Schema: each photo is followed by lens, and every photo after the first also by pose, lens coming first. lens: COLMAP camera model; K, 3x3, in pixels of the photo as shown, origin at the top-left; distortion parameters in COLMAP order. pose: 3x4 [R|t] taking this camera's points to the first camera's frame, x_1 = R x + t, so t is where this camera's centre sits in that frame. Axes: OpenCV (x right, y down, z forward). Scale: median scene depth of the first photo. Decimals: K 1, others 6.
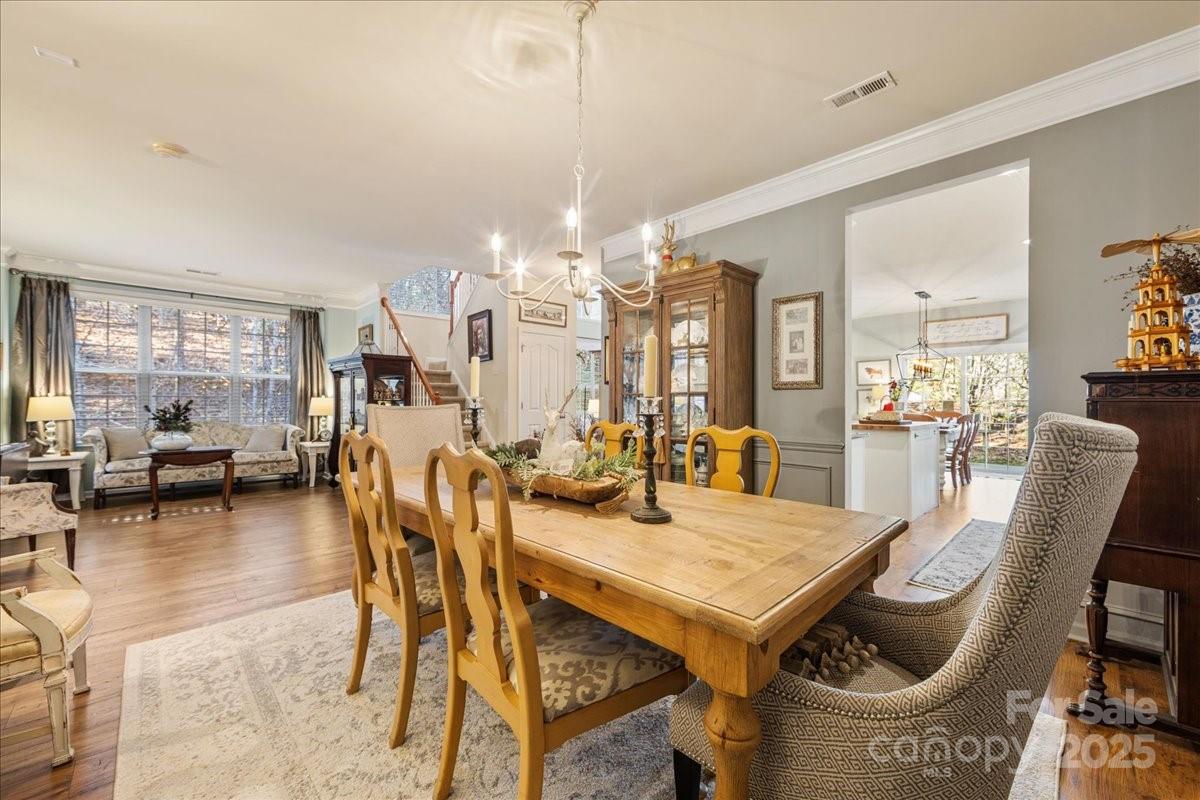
lens RADIAL K [[469.8, 0, 596.9], [0, 469.8, 402.1], [0, 0, 1]] dist [-0.003548, -0.000443]
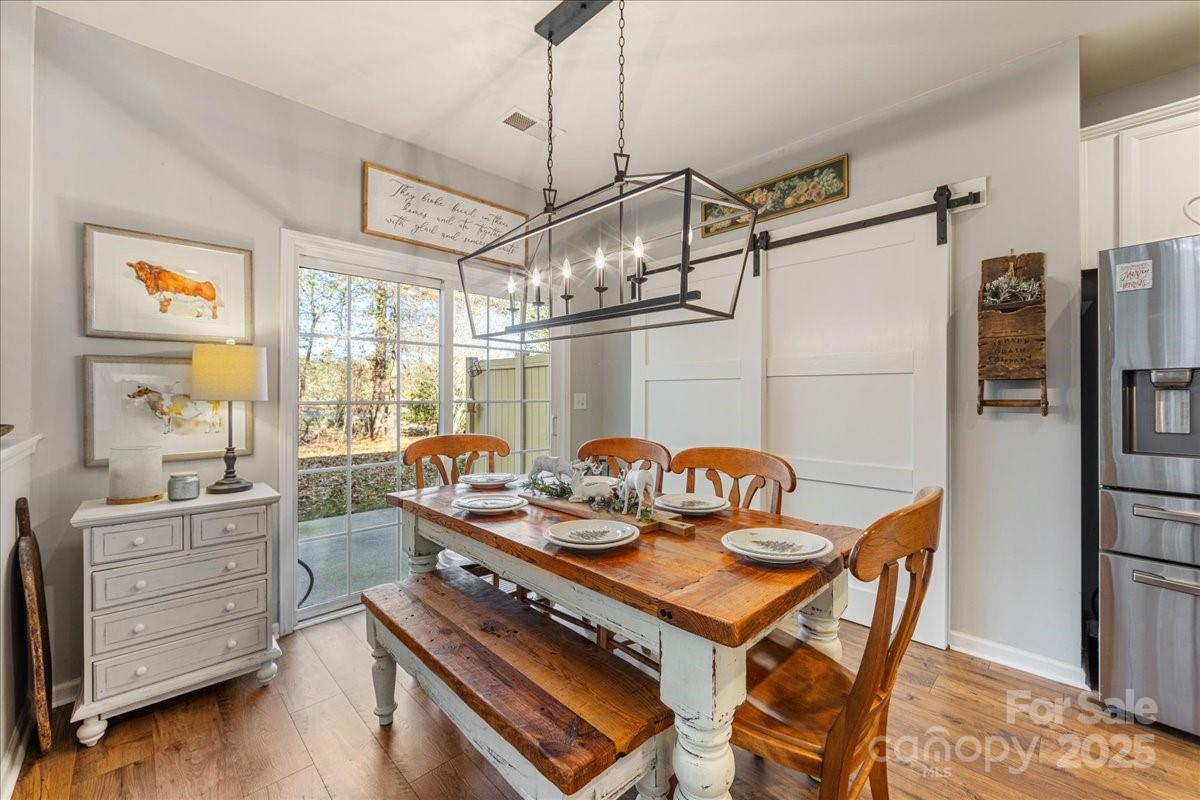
lens RADIAL K [[469.0, 0, 599.8], [0, 469.0, 393.3], [0, 0, 1]] dist [-0.000029, 0.000029]
pose [[-0.027734, 0.001807, 0.999614, 0.384748], [0.001814, 0.999997, -0.001758, -0.009599], [-0.999614, 0.001764, -0.027737, 0.883018]]
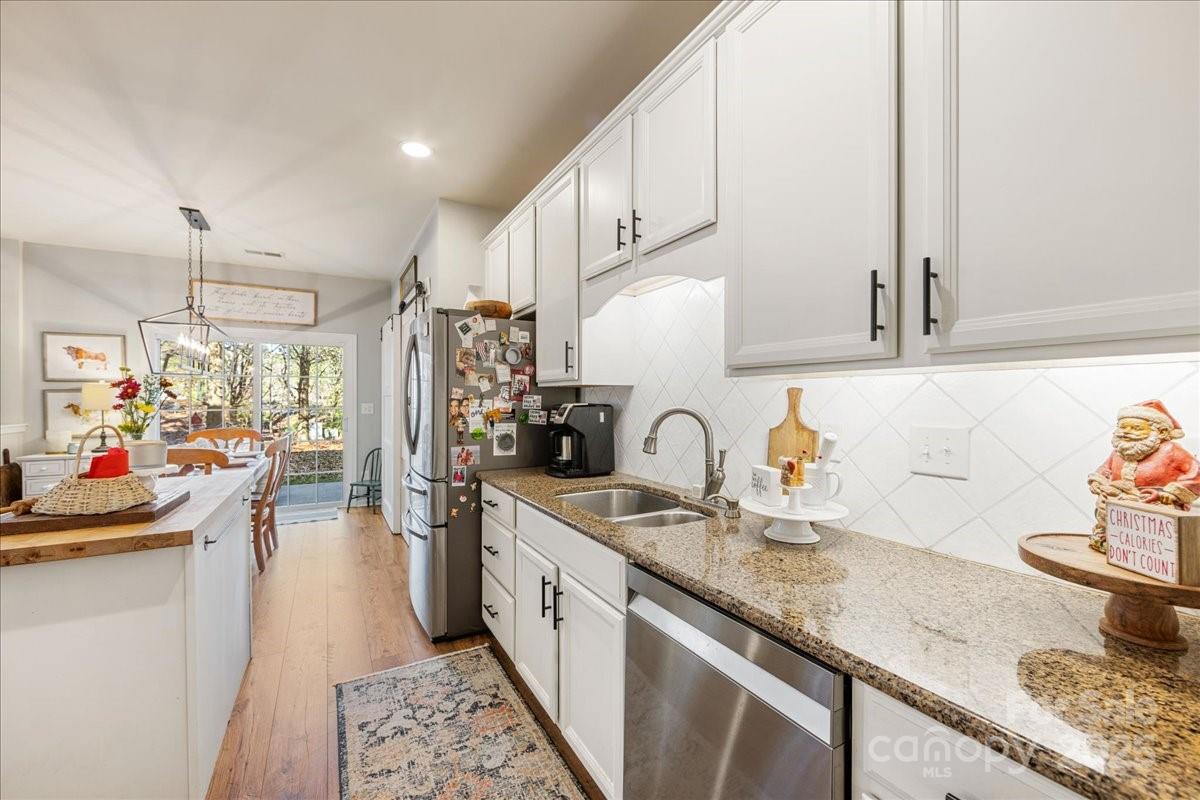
lens RADIAL K [[469.8, 0, 596.9], [0, 469.8, 402.1], [0, 0, 1]] dist [-0.003548, -0.000443]
pose [[0.224136, -0.005641, 0.974542, 0.242080], [0.000952, 0.999984, 0.005569, -0.017803], [-0.974557, -0.000321, 0.224138, 0.380602]]
